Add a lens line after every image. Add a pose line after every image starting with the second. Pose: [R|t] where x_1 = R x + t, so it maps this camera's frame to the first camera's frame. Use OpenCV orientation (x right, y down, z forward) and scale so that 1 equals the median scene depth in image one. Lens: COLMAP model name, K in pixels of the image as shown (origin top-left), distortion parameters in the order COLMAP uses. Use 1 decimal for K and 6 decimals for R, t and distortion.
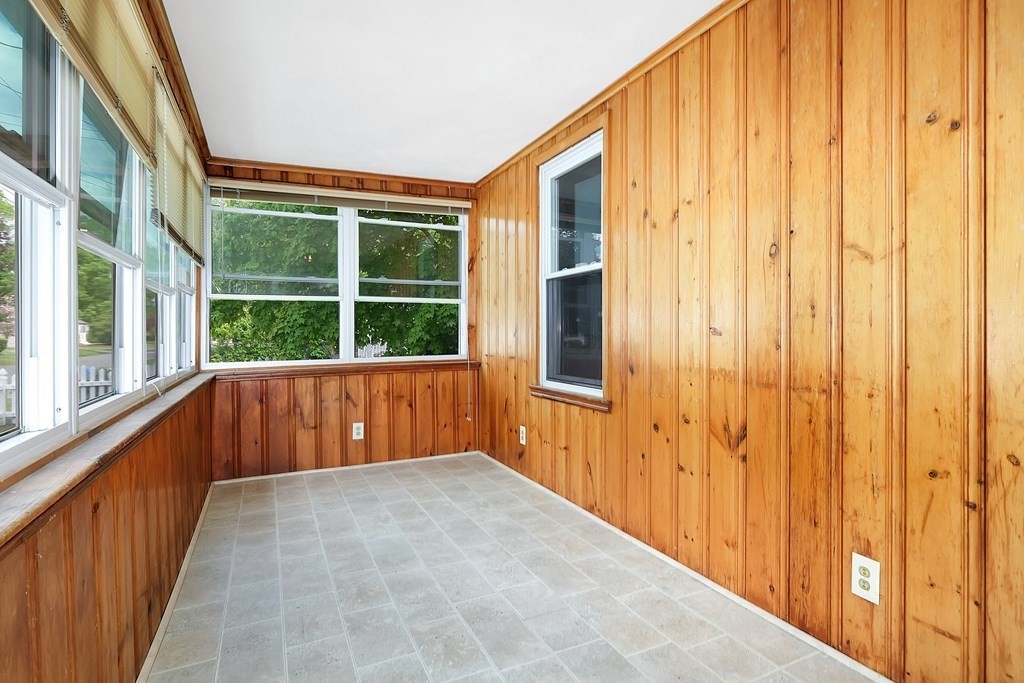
lens RADIAL K [[523.0, 0, 517.1], [0, 523.0, 333.0], [0, 0, 1]] dist [-0.001705, 0.000456]
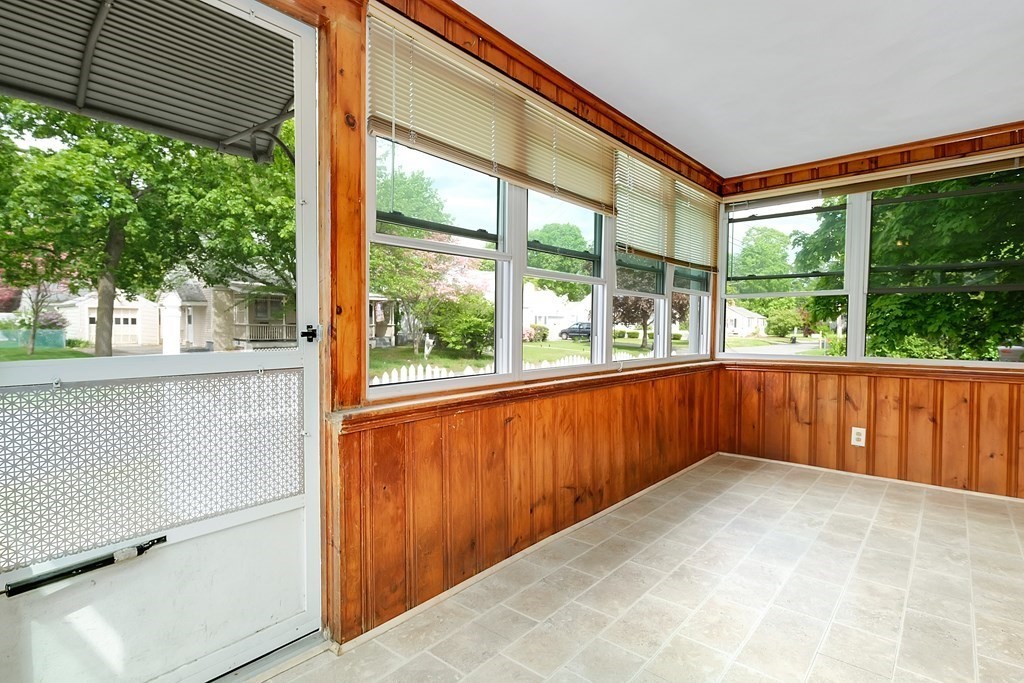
lens RADIAL K [[523.0, 0, 518.0], [0, 523.0, 343.0], [0, 0, 1]] dist [-0.001705, 0.000456]
pose [[0.409261, 0.039263, -0.911572, 0.309342], [-0.012073, 0.999219, 0.037618, -0.004859], [0.912337, -0.004390, 0.409416, 0.085908]]
